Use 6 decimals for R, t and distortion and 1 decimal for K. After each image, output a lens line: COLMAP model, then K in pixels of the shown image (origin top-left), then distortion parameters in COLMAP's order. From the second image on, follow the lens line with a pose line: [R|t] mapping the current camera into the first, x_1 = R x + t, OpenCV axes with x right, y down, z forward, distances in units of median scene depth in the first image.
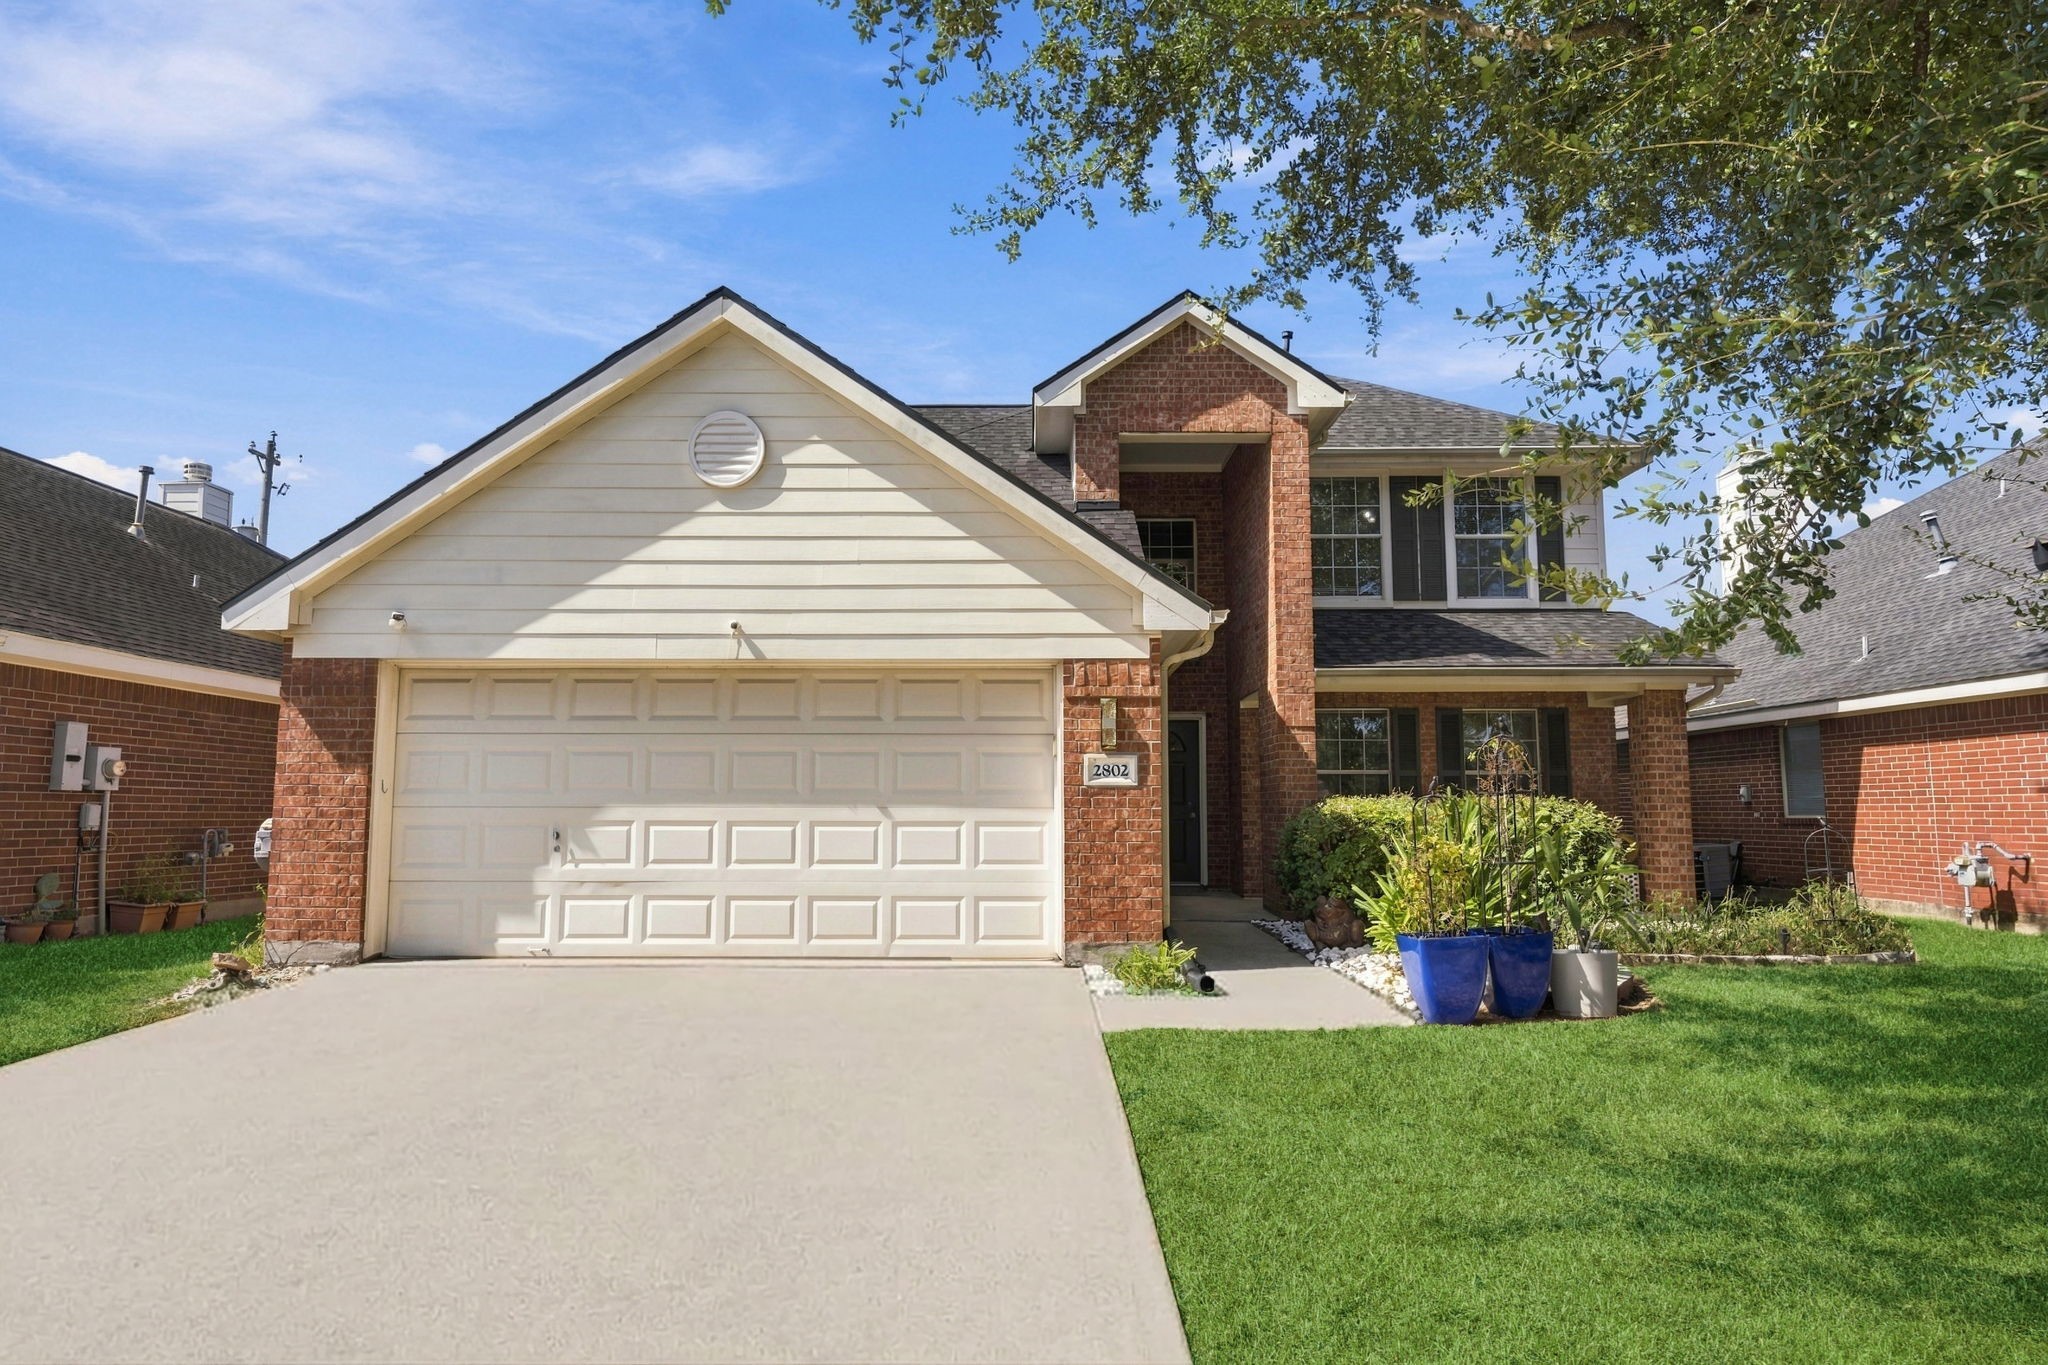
lens RADIAL K [[1364.3, 0, 1014.4], [0, 1364.3, 674.8], [0, 0, 1]] dist [0.005750, 0.004612]
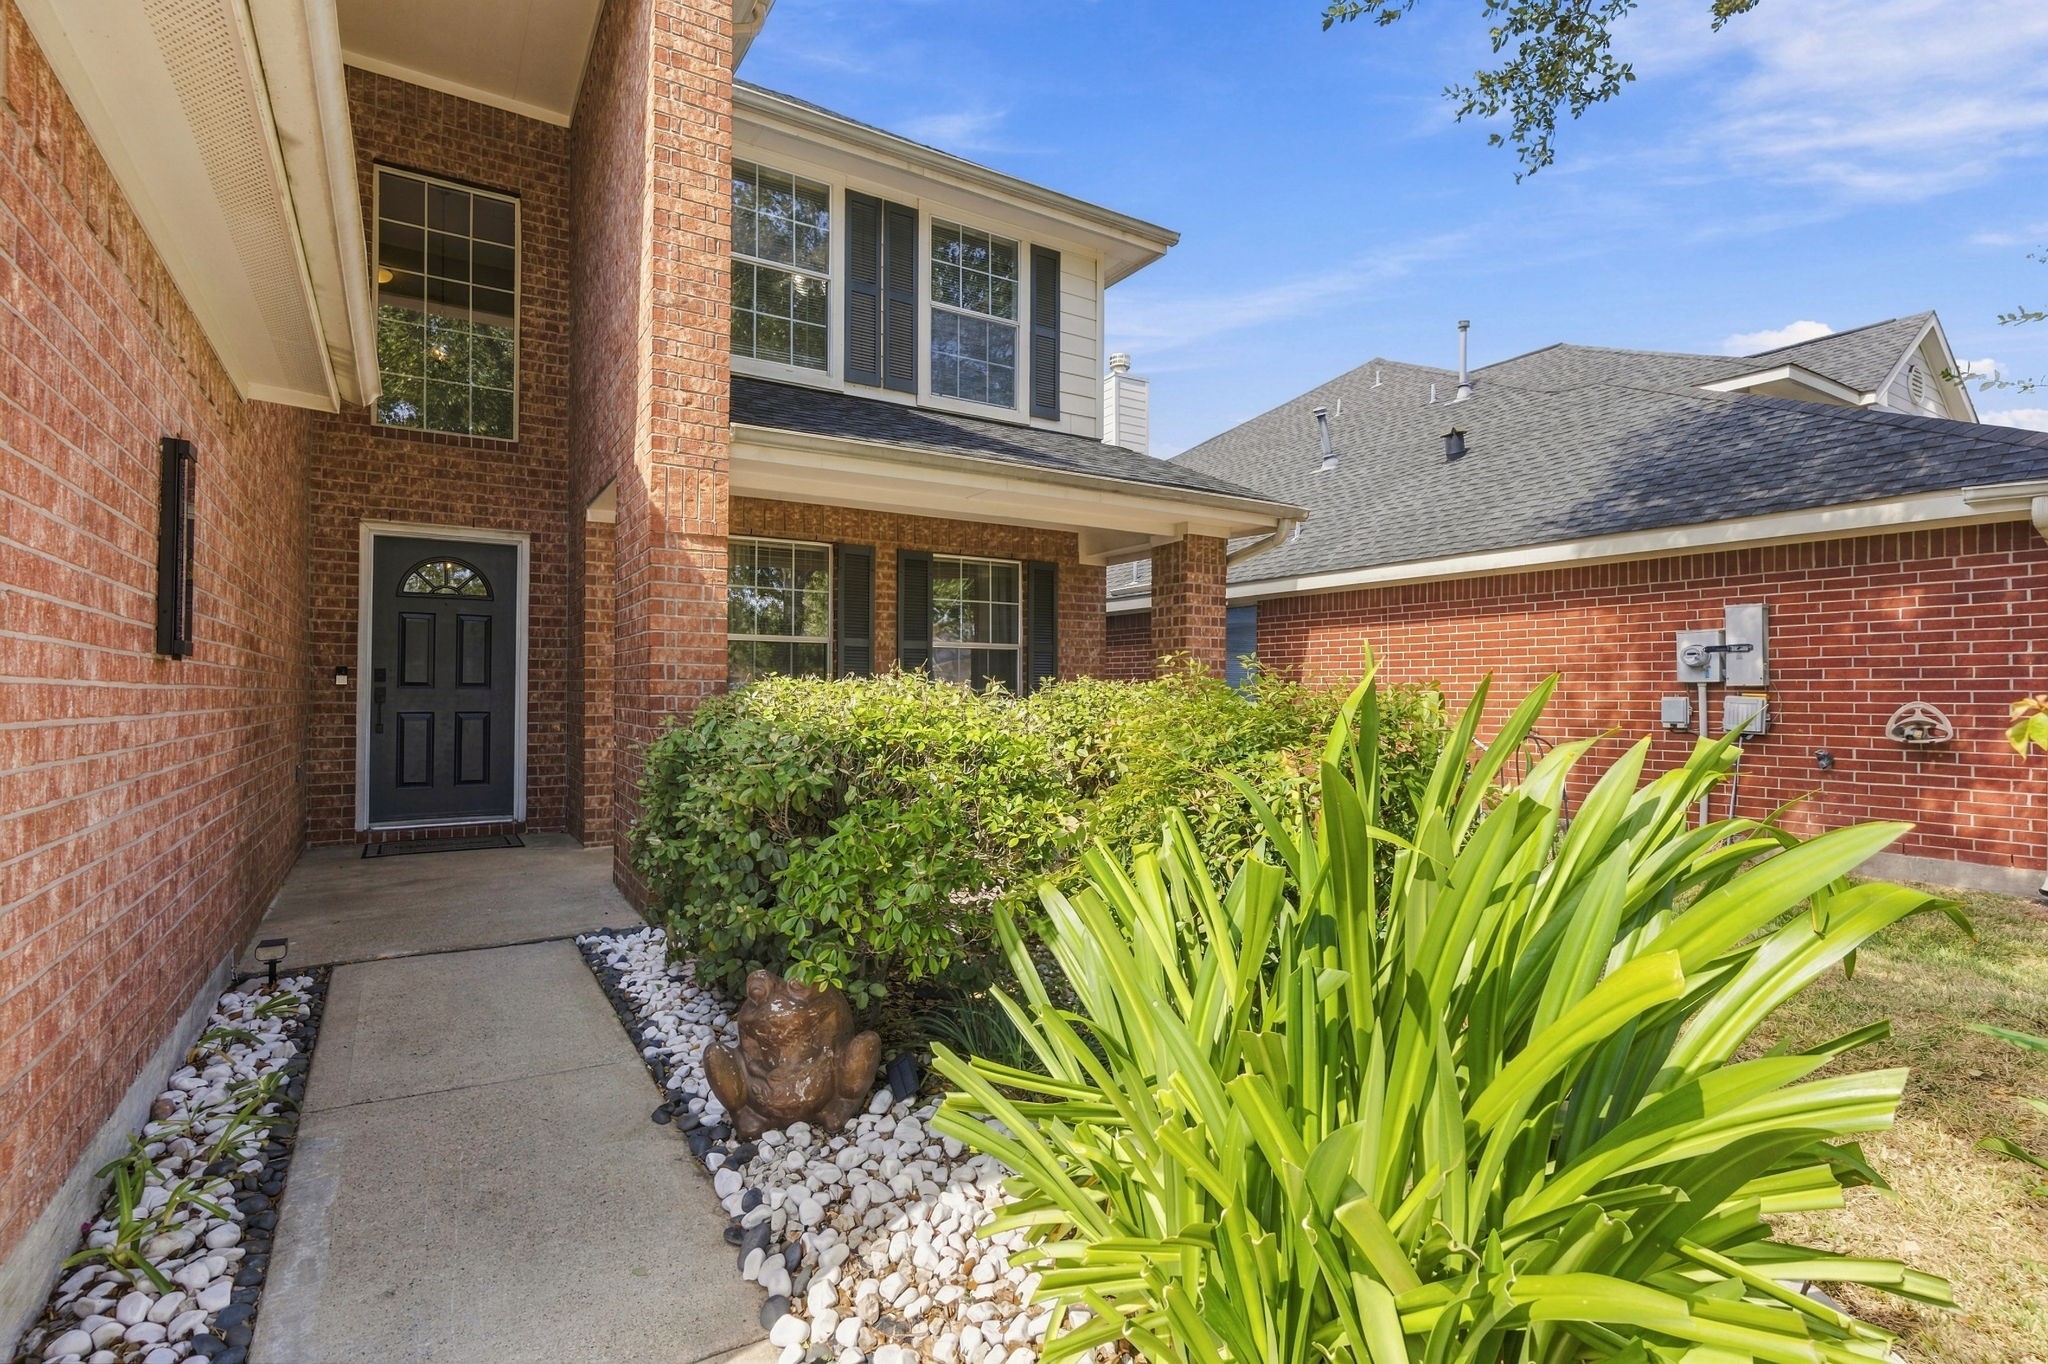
lens RADIAL K [[965.7, 0, 1005.6], [0, 965.7, 679.7], [0, 0, 1]] dist [0.000161, -0.000212]
pose [[0.862614, 0.010374, 0.505756, 0.116204], [-0.057194, 0.995379, 0.077134, 0.051140], [-0.502618, -0.095463, 0.859222, 0.573521]]
